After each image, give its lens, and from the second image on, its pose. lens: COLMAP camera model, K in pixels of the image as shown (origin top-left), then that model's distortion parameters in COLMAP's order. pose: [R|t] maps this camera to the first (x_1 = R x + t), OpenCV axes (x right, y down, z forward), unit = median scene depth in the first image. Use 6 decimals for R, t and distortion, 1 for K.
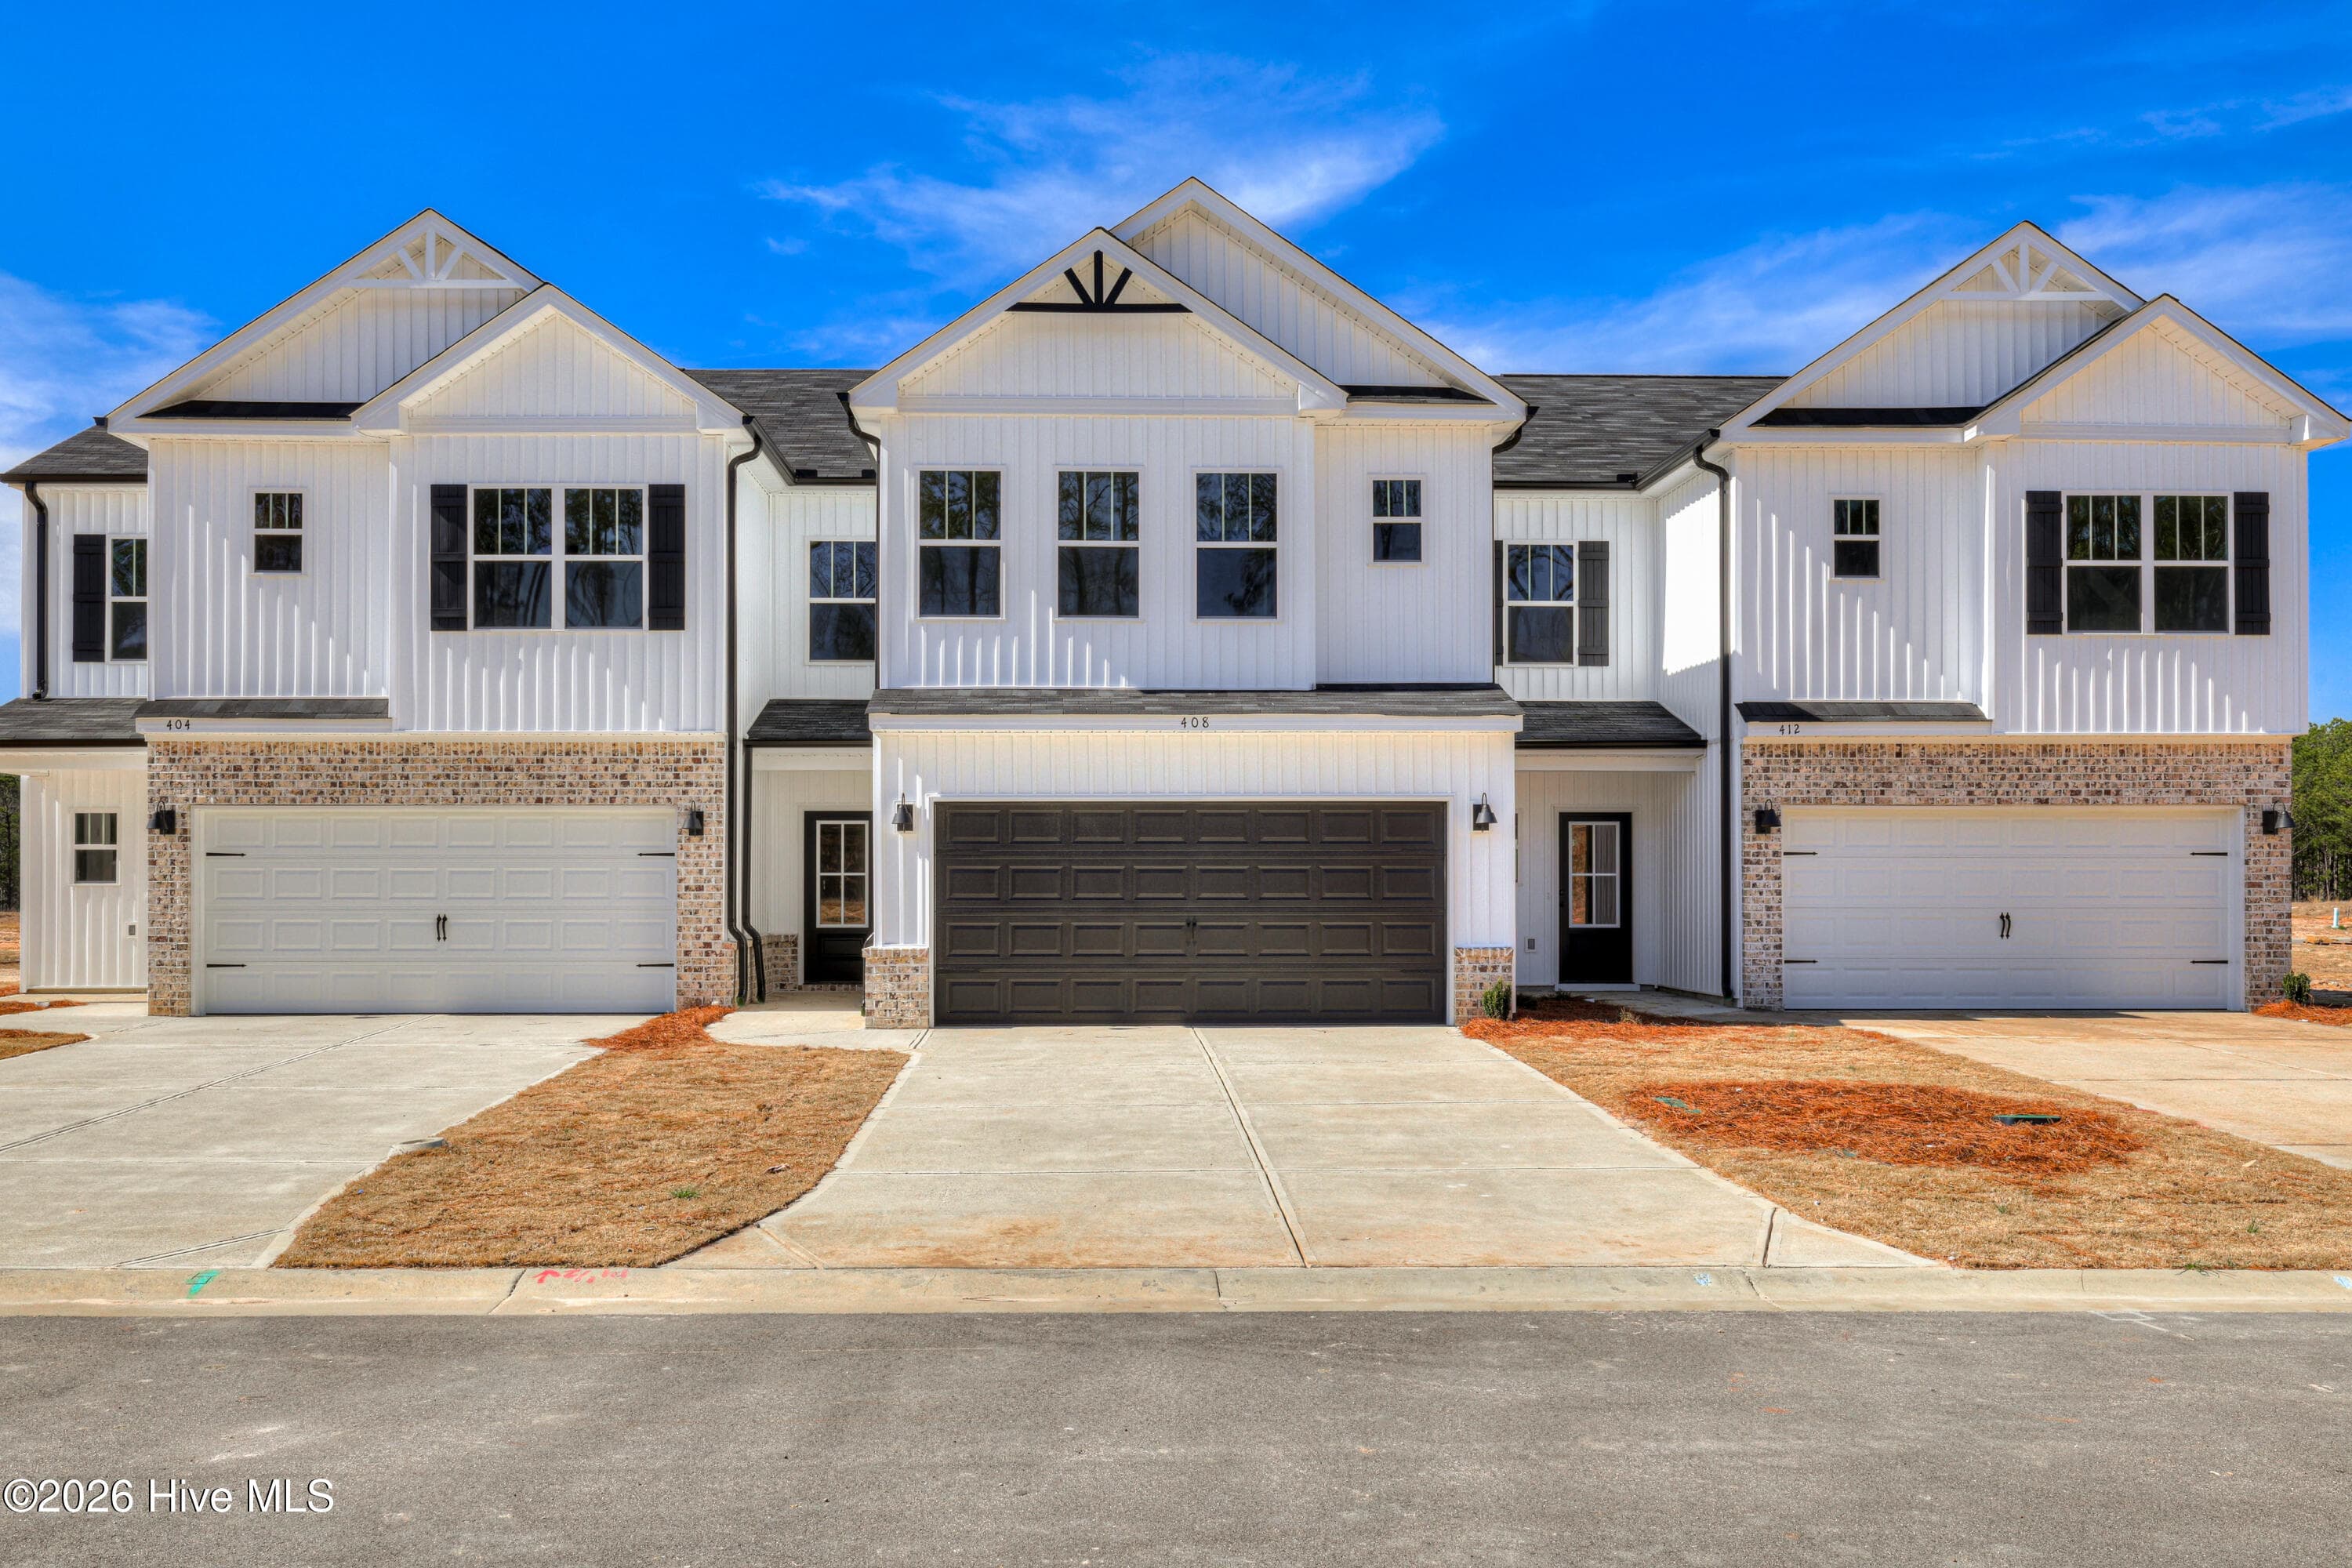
lens RADIAL K [[2600.0, 0, 1063.0], [0, 2600.0, 843.8], [0, 0, 1]] dist [0.017393, -0.041124]
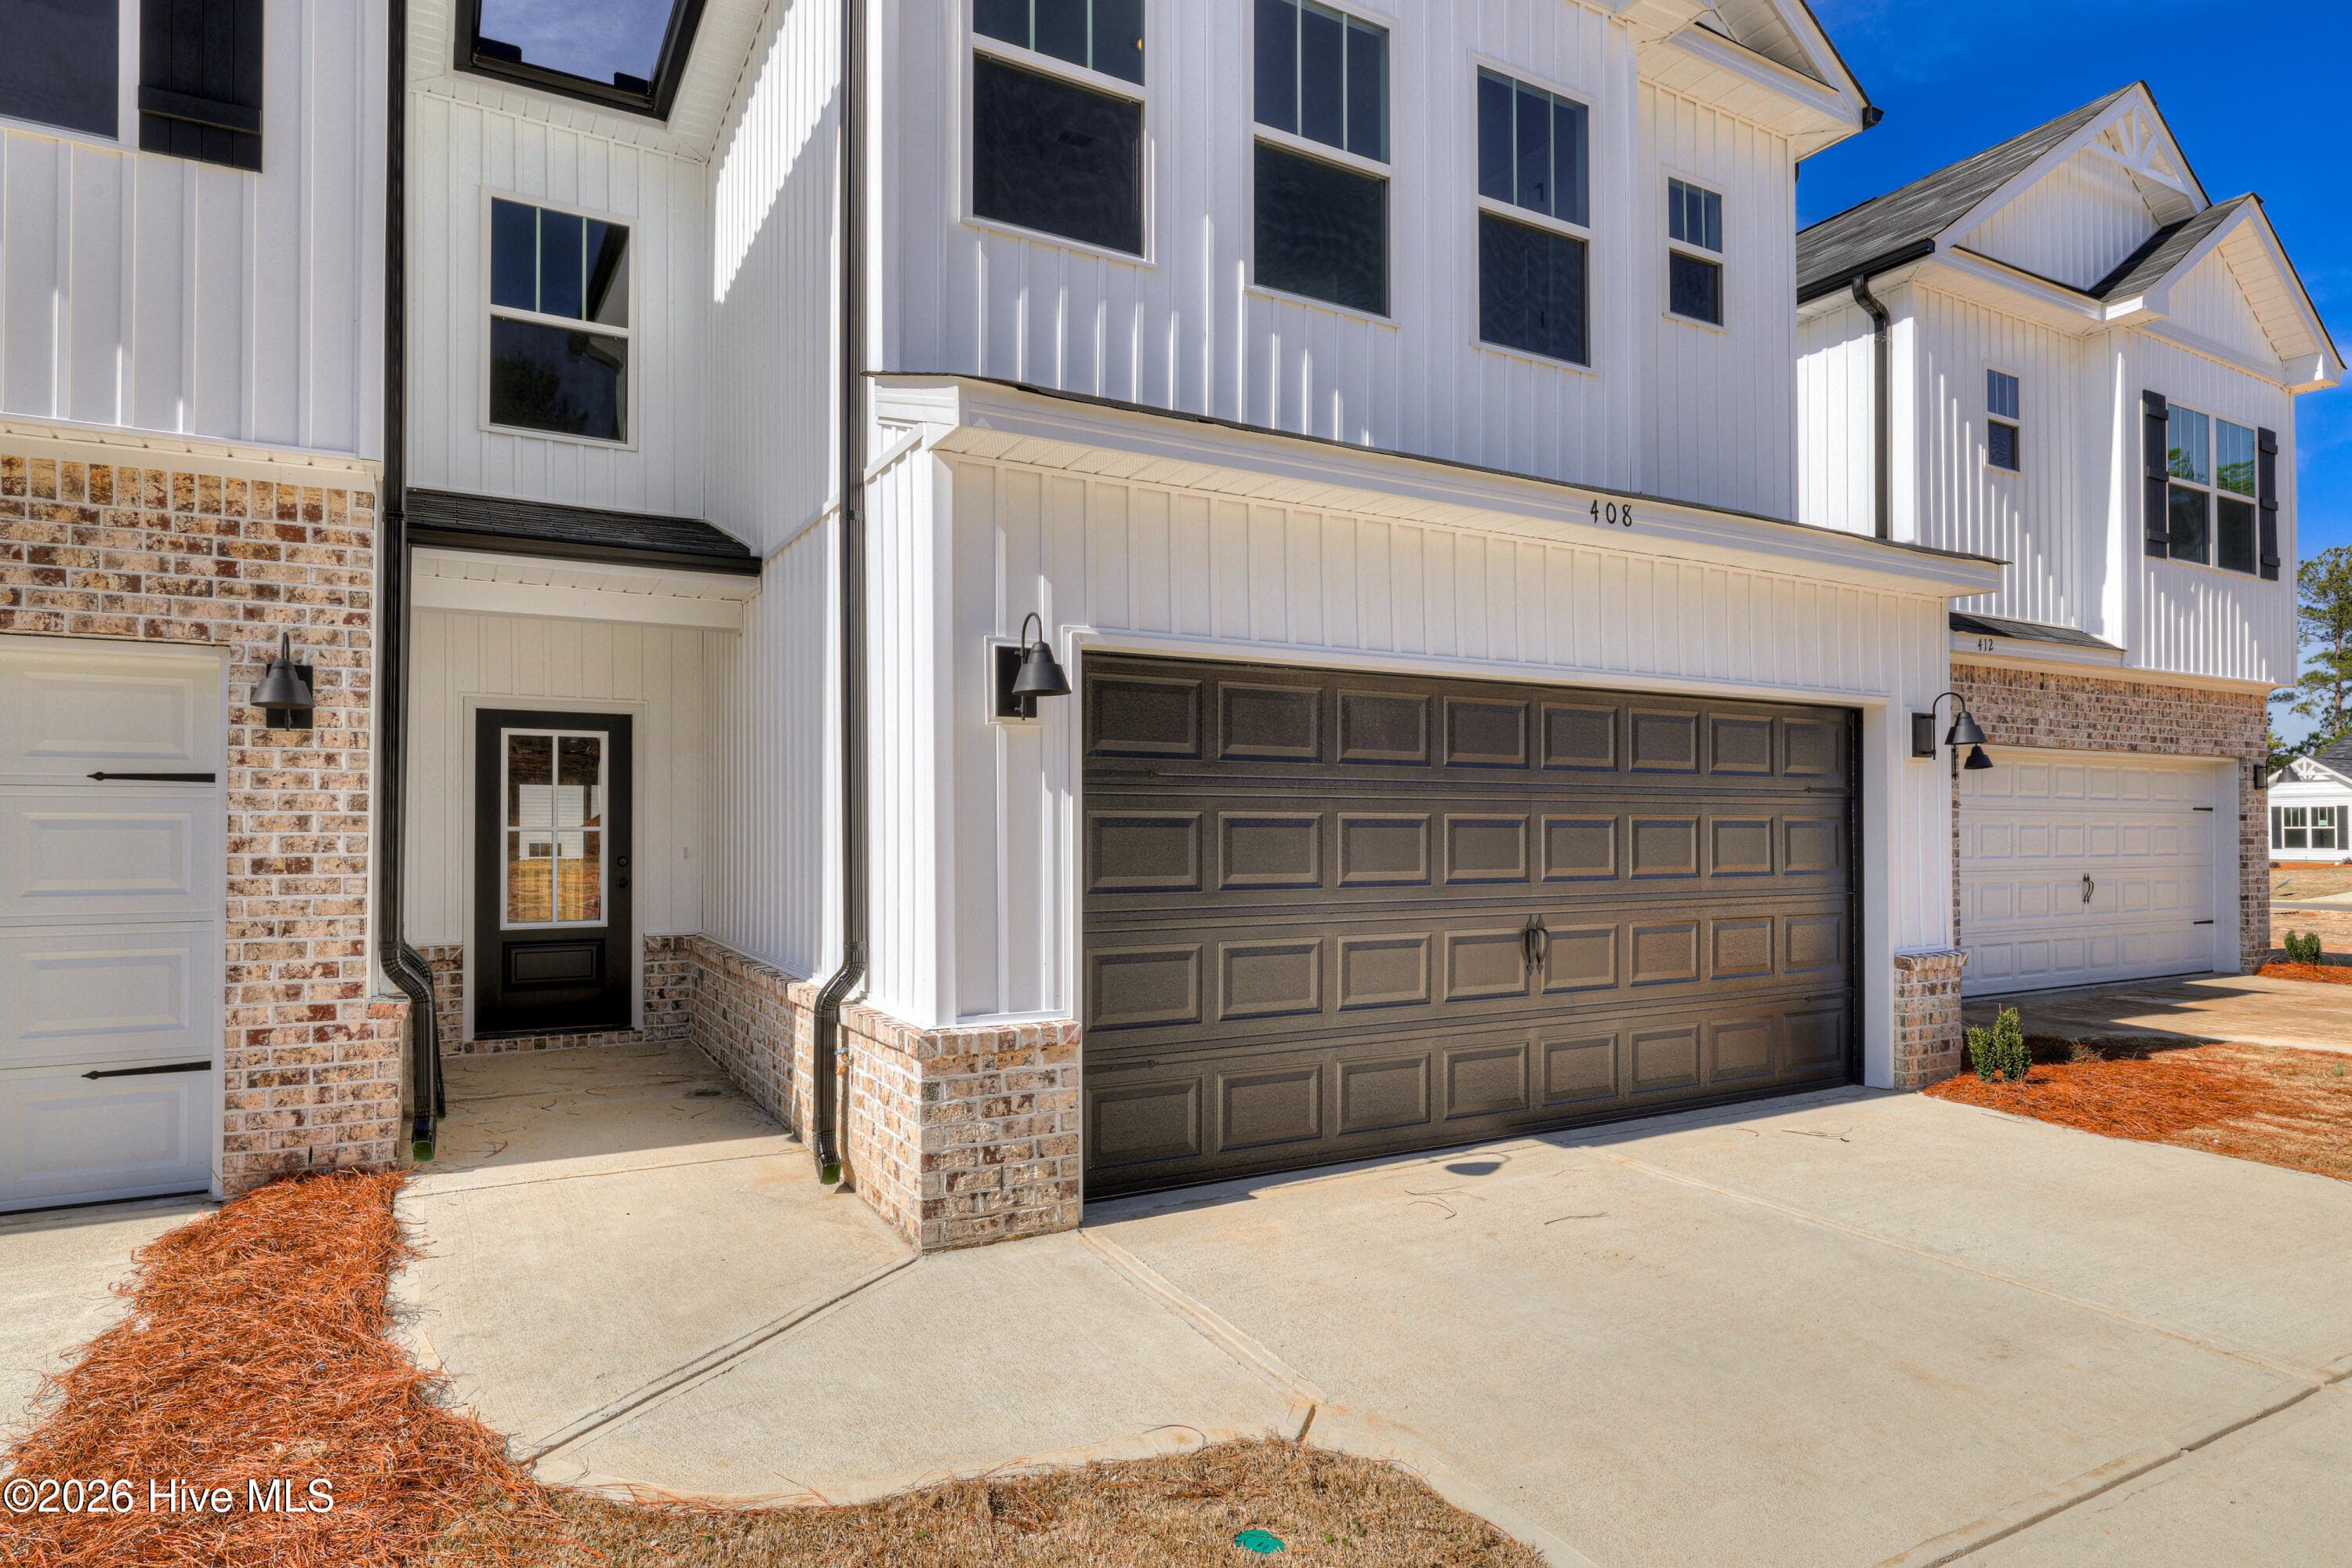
lens RADIAL K [[1464.5, 0, 1292.9], [0, 1464.5, 810.9], [0, 0, 1]] dist [0.002145, -0.000159]
pose [[0.845086, 0.007395, 0.534579, -0.131709], [-0.006937, 0.999972, -0.002868, 0.008616], [-0.534585, -0.001285, 0.845114, 0.740265]]
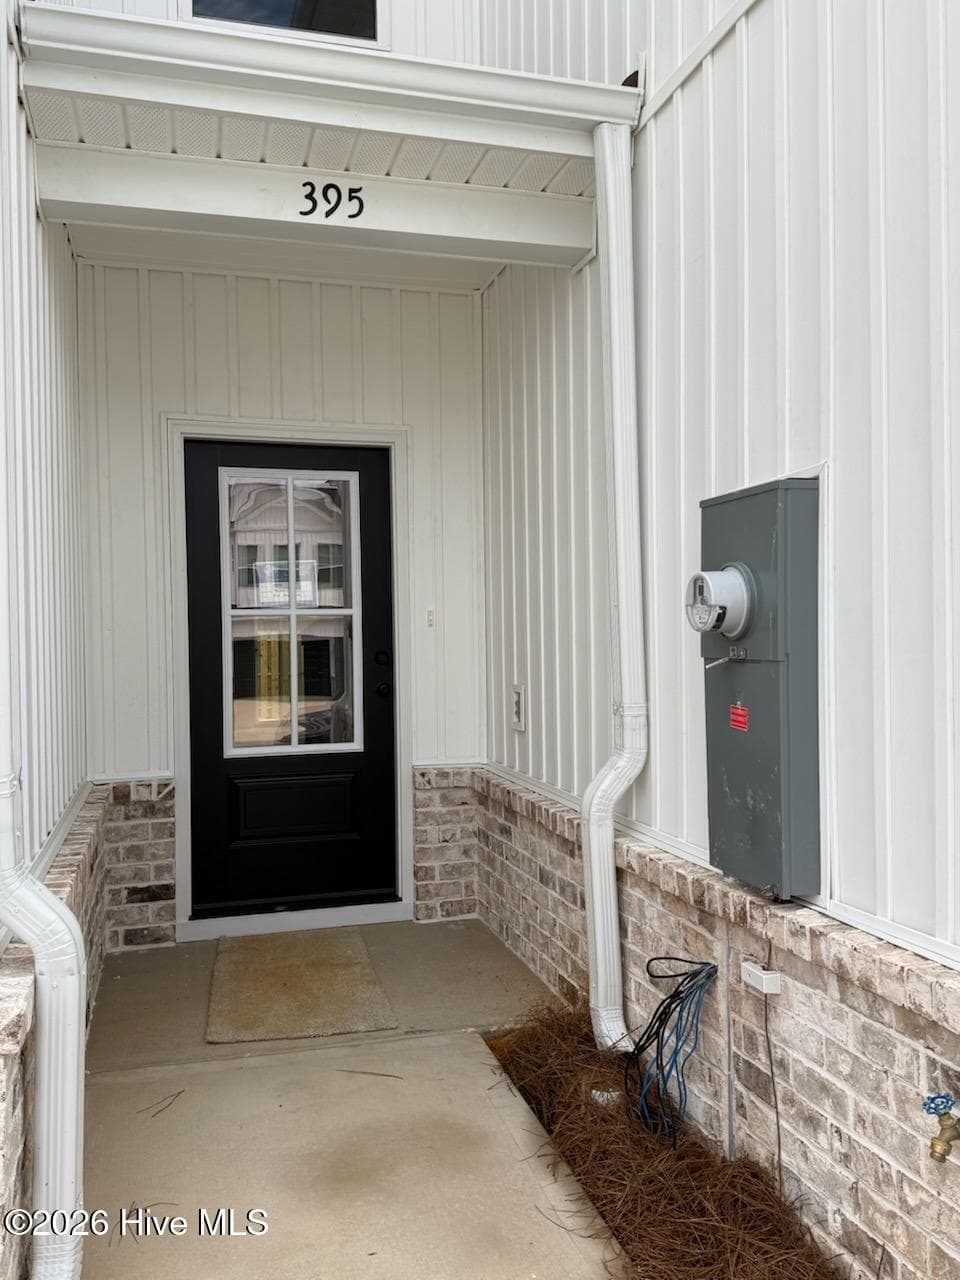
lens RADIAL K [[1167.6, 0, 503.5], [0, 1167.6, 642.4], [0, 0, 1]] dist [0.154566, -0.374623]
pose [[0.952567, -0.011274, 0.304120, -0.119412], [0.004695, 0.999739, 0.022357, 0.014079], [-0.304293, -0.019869, 0.952371, 0.932725]]
